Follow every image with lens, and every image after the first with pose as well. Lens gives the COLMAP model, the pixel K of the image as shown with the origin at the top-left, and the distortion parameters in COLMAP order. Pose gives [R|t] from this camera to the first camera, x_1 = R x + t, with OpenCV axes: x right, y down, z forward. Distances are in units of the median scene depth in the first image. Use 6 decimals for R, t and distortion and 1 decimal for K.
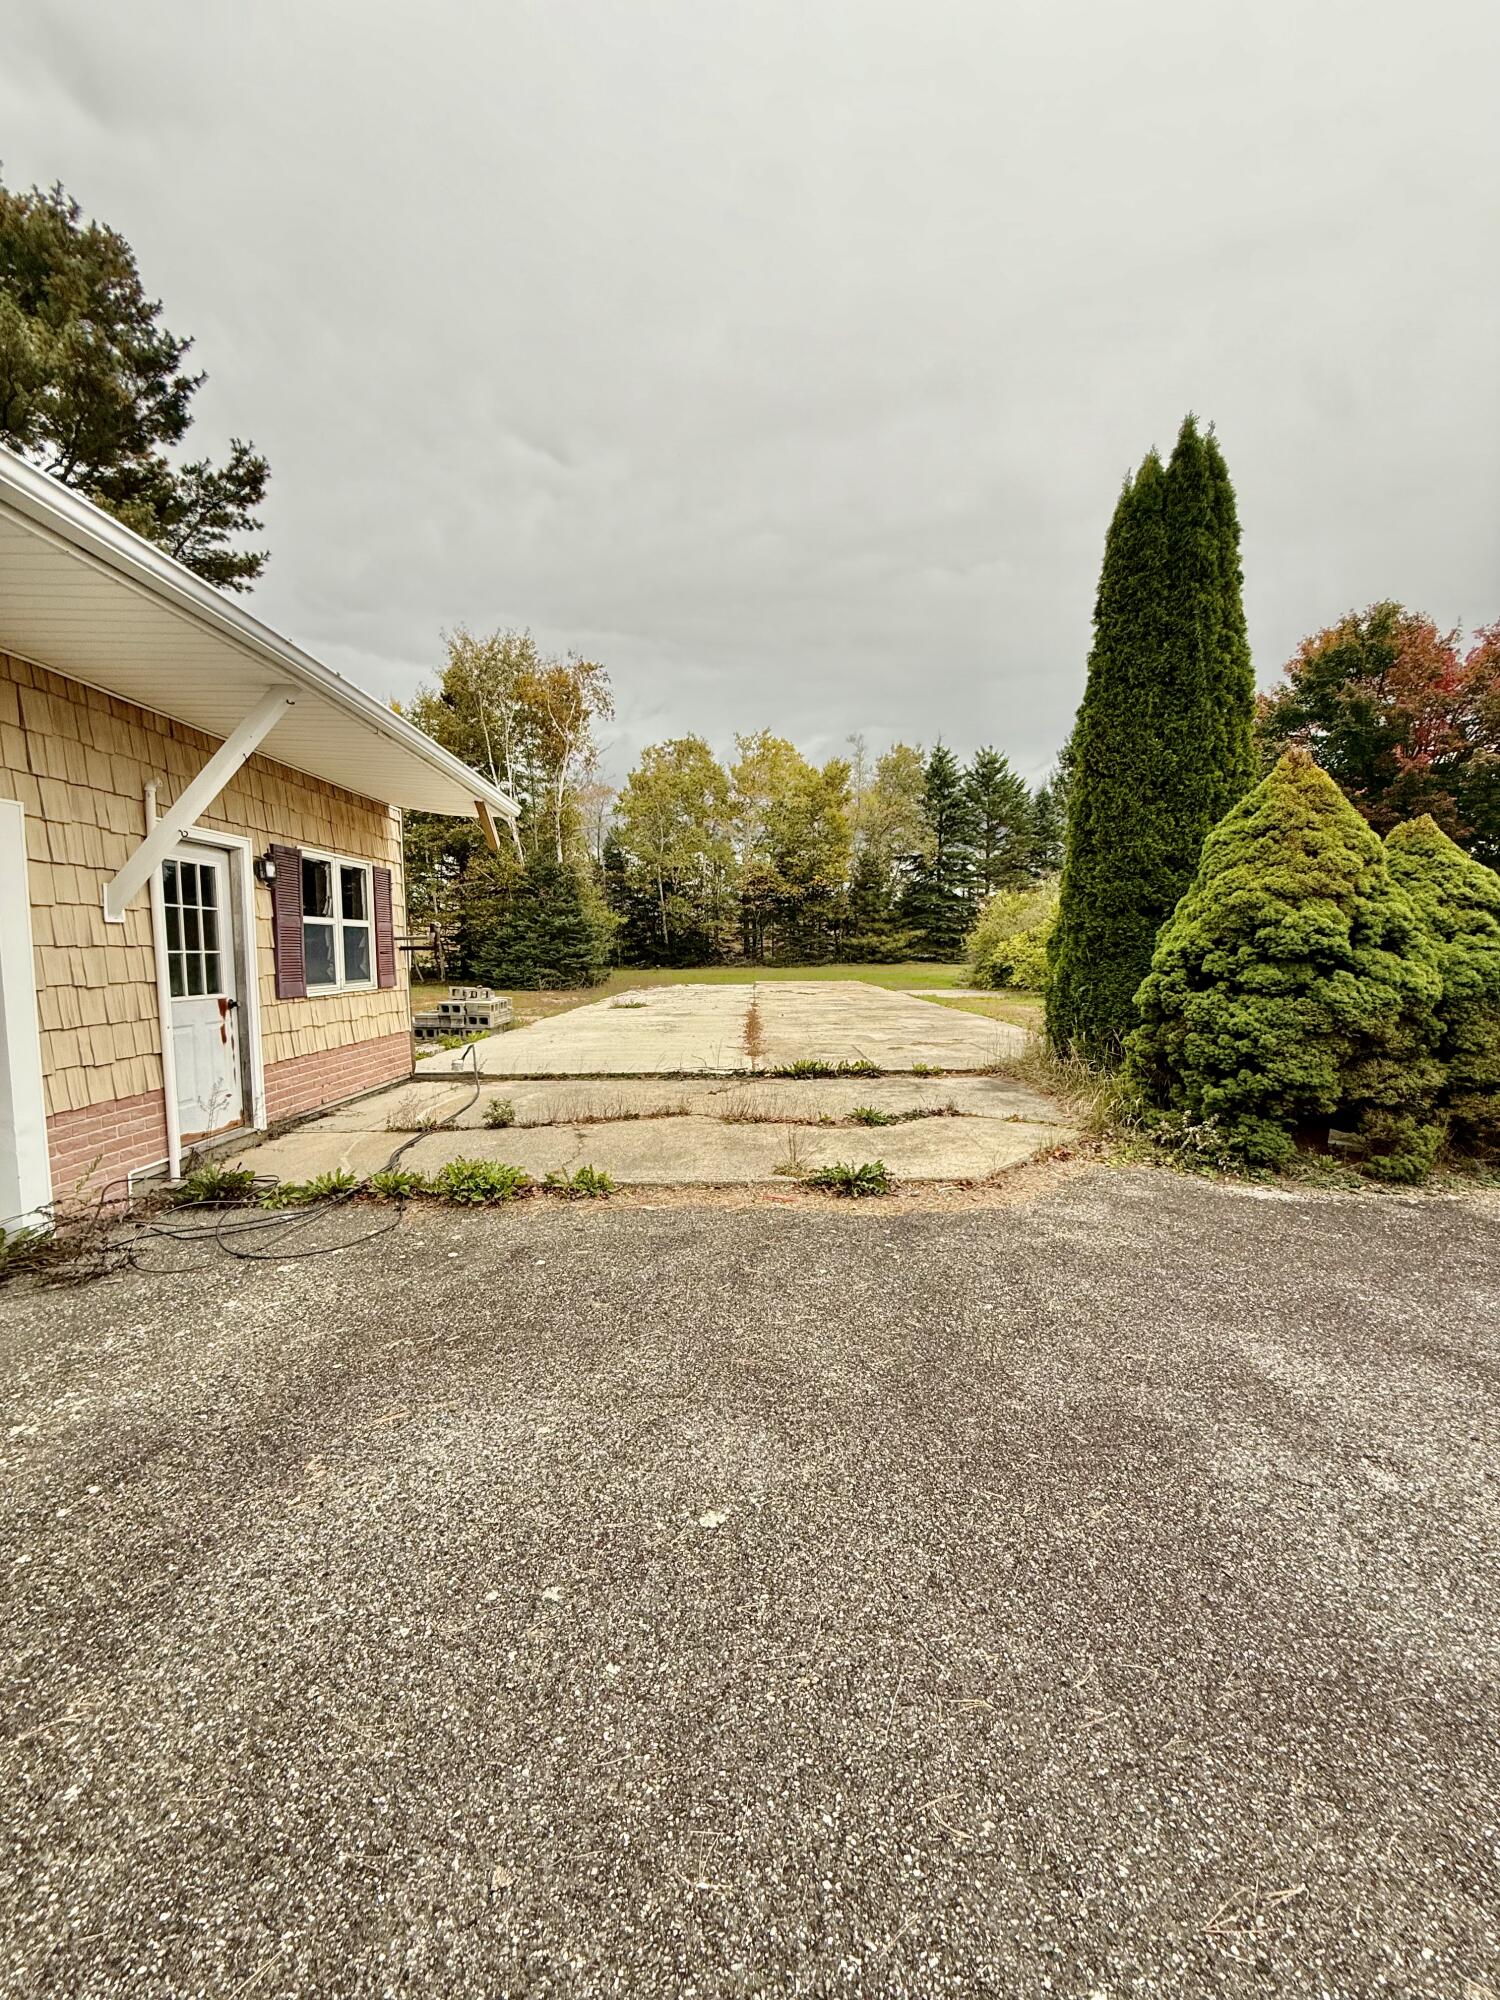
lens RADIAL K [[793.0, 0, 748.7], [0, 793.0, 994.6], [0, 0, 1]] dist [0.000502, 0.000210]
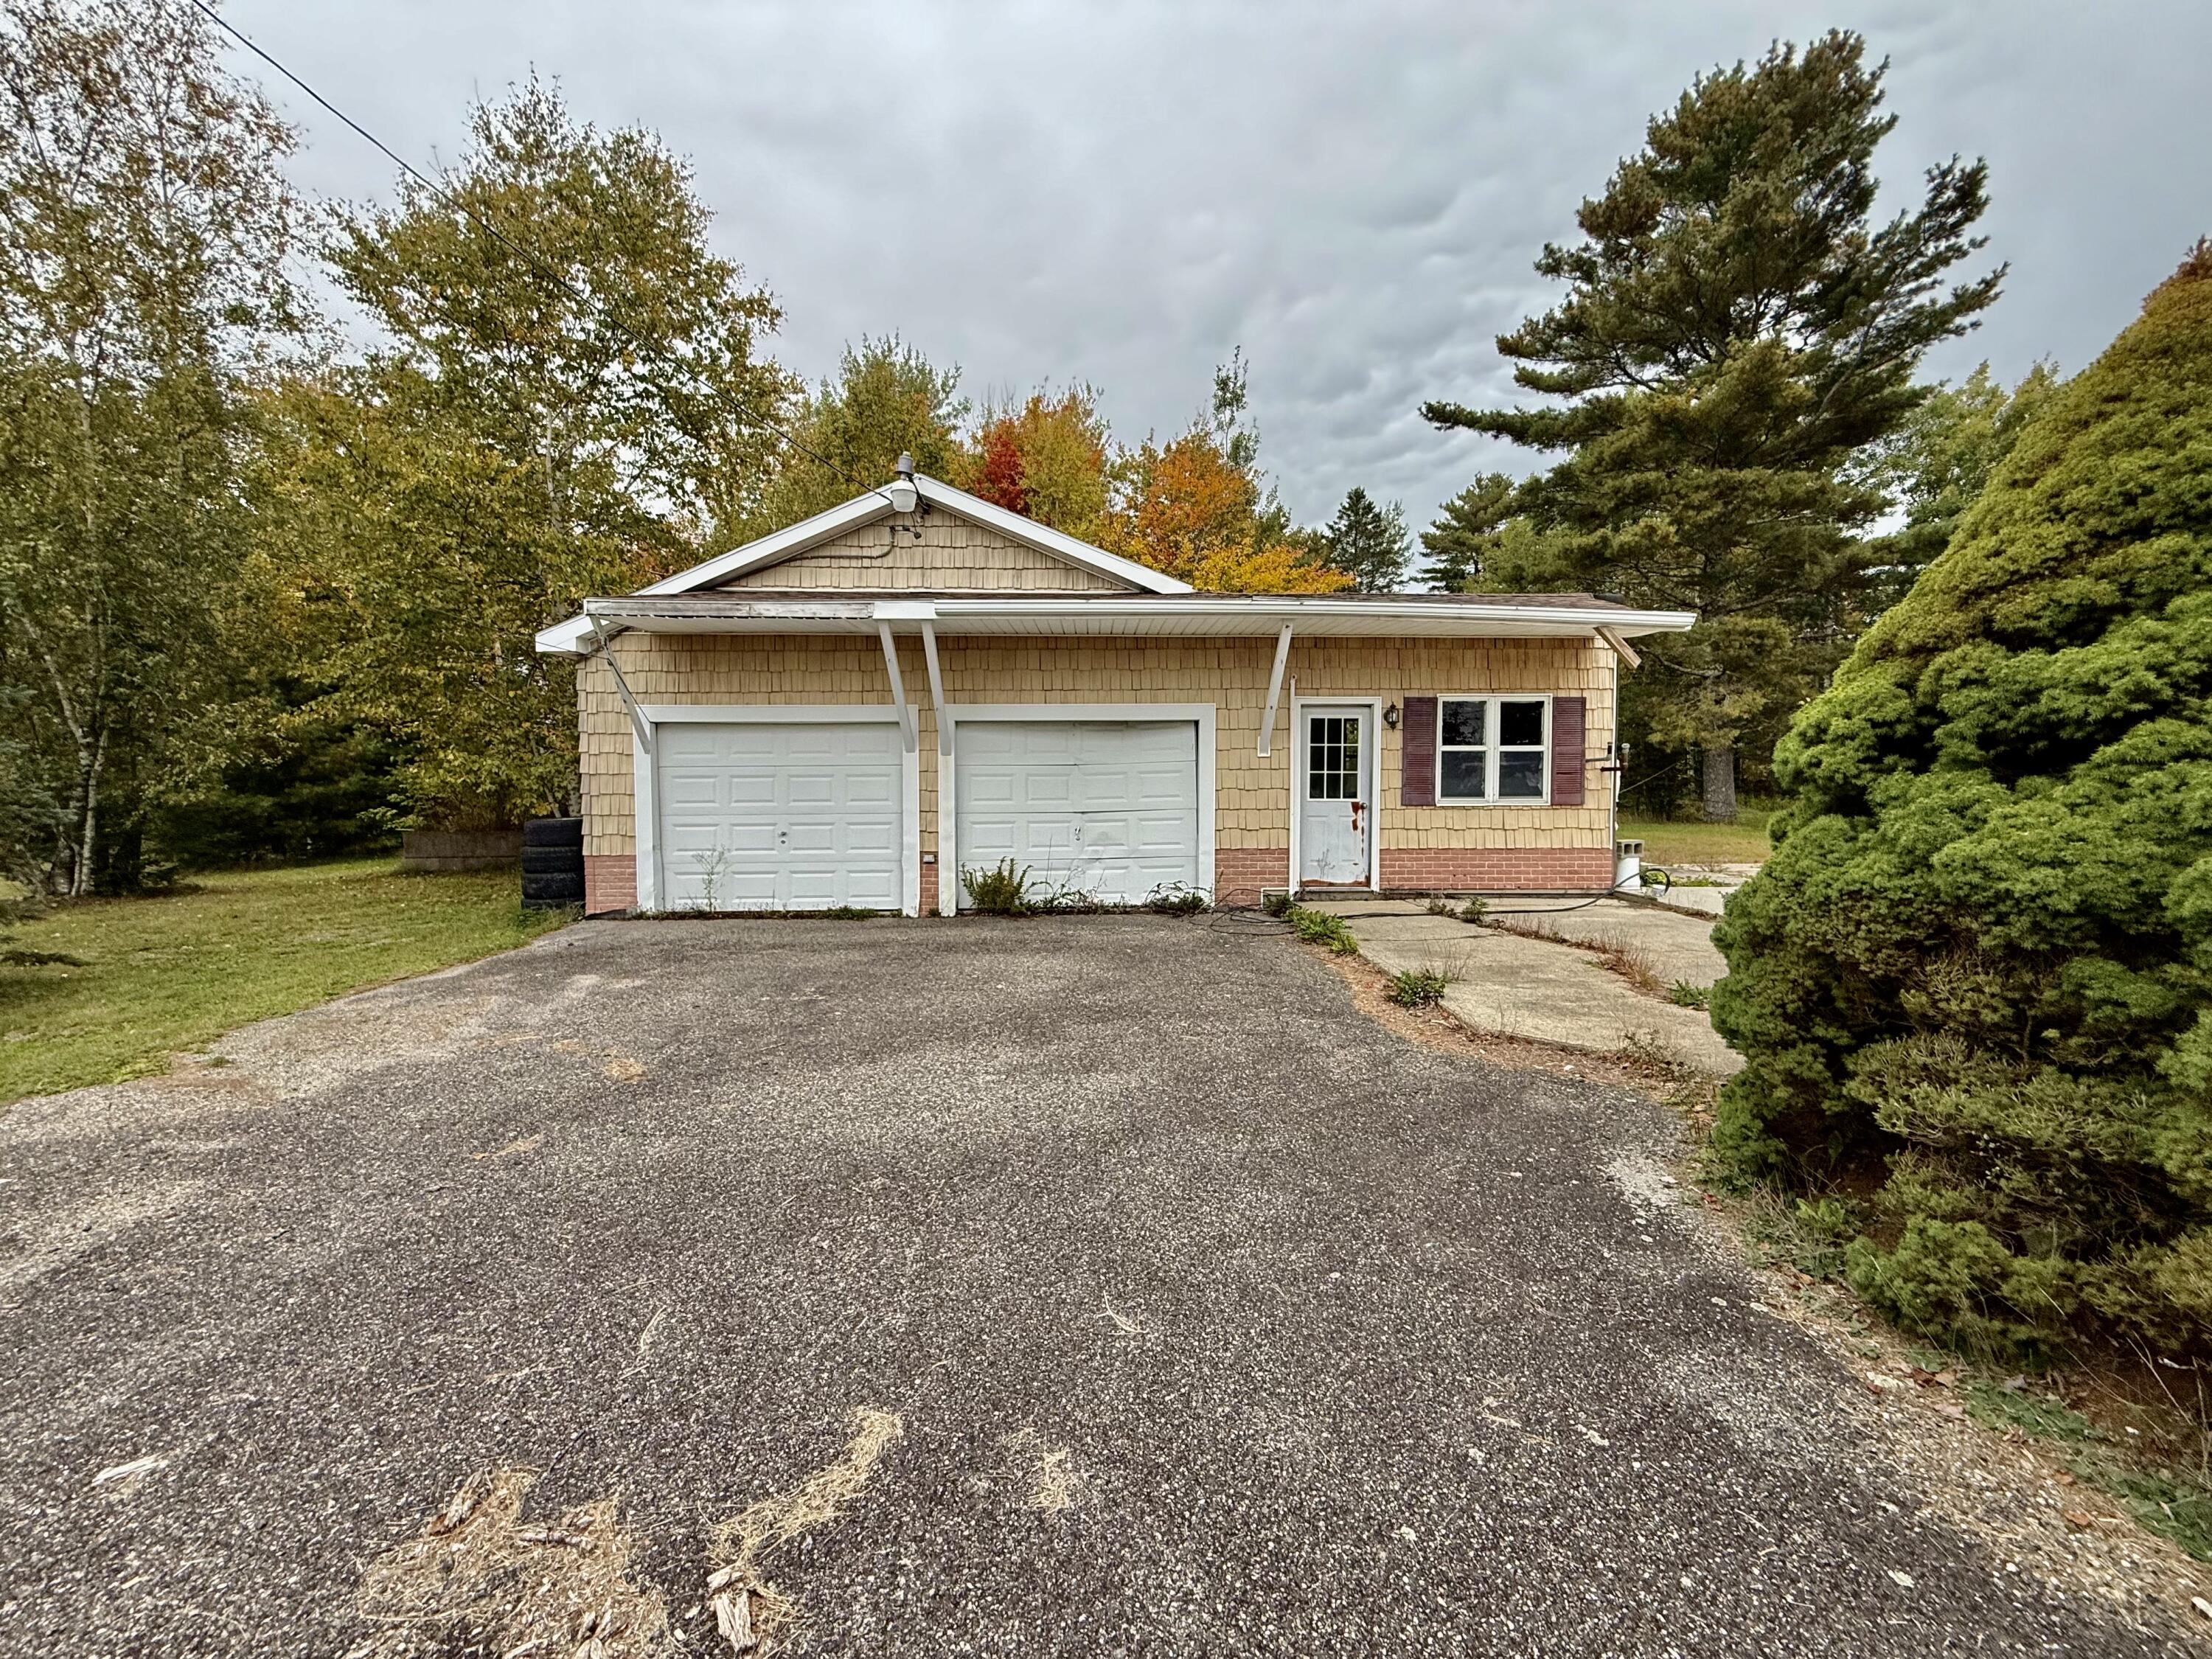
lens RADIAL K [[877.1, 0, 1107.5], [0, 877.1, 827.1], [0, 0, 1]] dist [0.000502, 0.000210]
pose [[0.022972, 0.063639, -0.997709, 0.792690], [-0.056624, 0.996453, 0.062255, -0.019245], [0.998131, 0.055065, 0.026494, 0.349120]]
